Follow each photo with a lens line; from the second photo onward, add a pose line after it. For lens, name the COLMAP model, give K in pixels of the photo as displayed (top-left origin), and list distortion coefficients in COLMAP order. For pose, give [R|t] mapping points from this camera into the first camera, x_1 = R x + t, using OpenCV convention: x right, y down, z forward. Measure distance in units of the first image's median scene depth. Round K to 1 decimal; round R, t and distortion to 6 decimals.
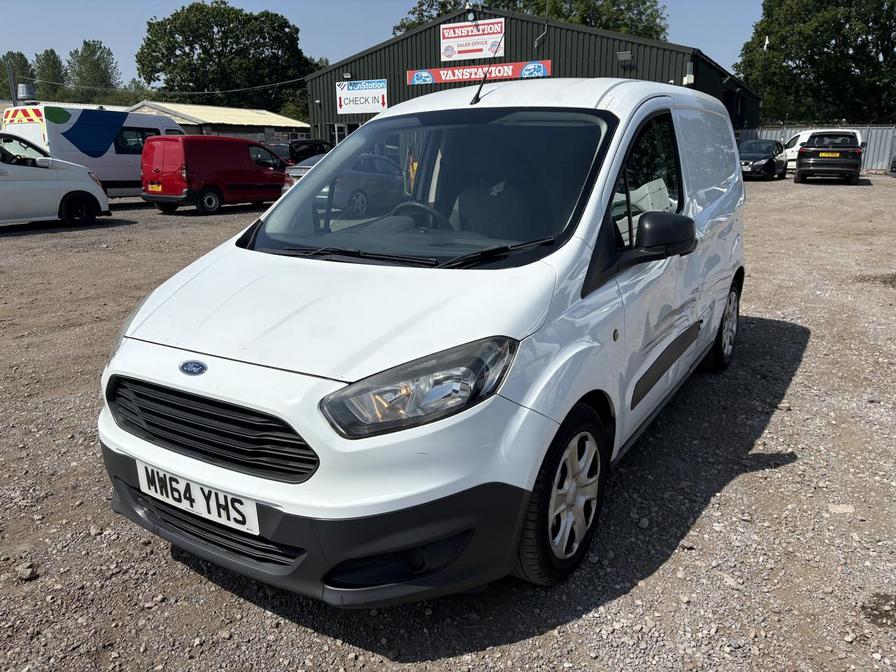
lens RADIAL K [[675.6, 0, 448.0], [0, 675.6, 336.0], [0, 0, 1]] dist [0.031503, -0.050725]
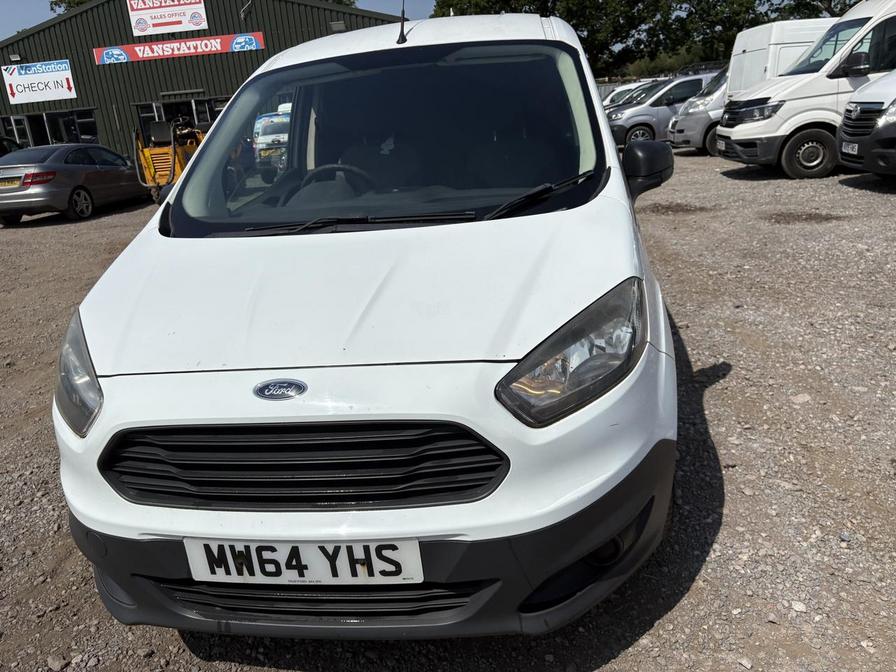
lens RADIAL K [[684.4, 0, 449.5], [0, 684.4, 328.3], [0, 0, 1]] dist [0.038930, -0.055700]
pose [[0.911542, -0.184909, 0.367286, -0.251293], [0.179102, 0.982551, 0.050160, -0.011578], [-0.370152, 0.020059, 0.928754, 0.134144]]
